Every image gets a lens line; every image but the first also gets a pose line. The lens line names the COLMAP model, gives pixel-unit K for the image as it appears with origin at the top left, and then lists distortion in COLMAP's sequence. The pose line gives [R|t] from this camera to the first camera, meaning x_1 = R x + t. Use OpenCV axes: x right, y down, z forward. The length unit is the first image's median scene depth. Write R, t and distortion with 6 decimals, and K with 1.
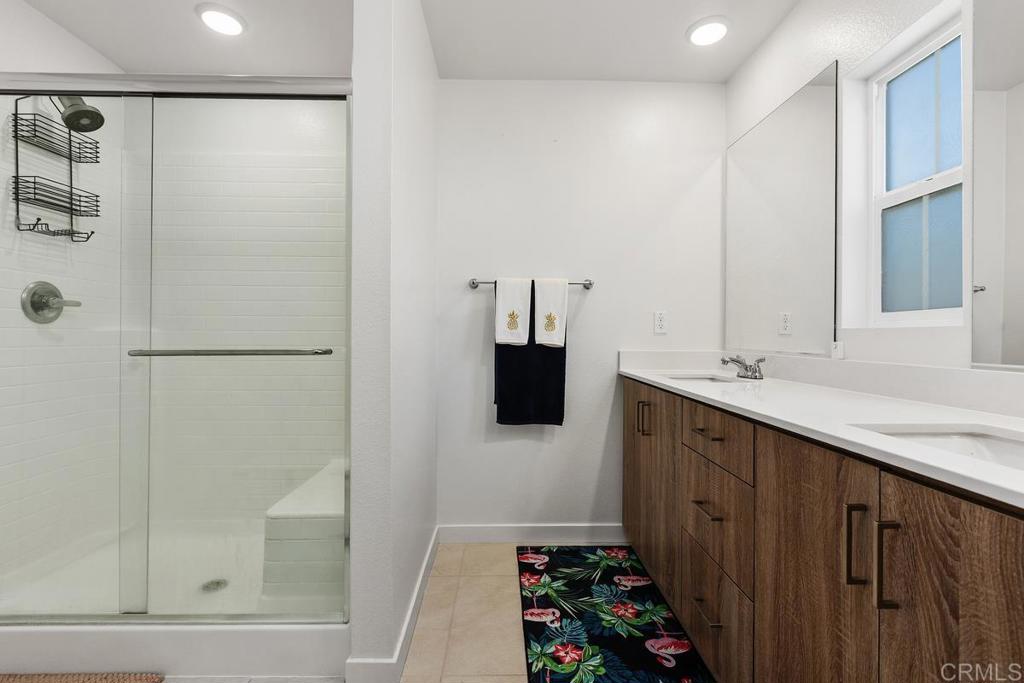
lens RADIAL K [[462.3, 0, 511.3], [0, 462.3, 341.2], [0, 0, 1]] dist [-0.001854, 0.001417]
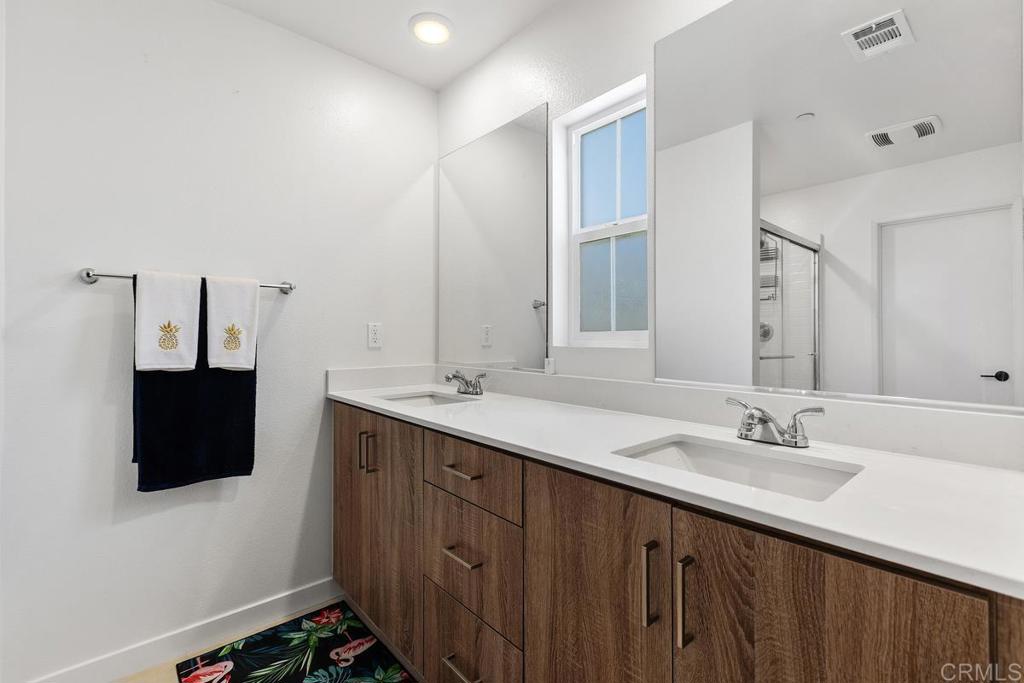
lens RADIAL K [[462.3, 0, 519.4], [0, 462.3, 334.4], [0, 0, 1]] dist [-0.001854, 0.001417]
pose [[0.763088, -0.004563, 0.646279, -0.058142], [0.012717, 0.999887, -0.007956, -0.047535], [-0.646170, 0.014290, 0.763060, 0.207184]]
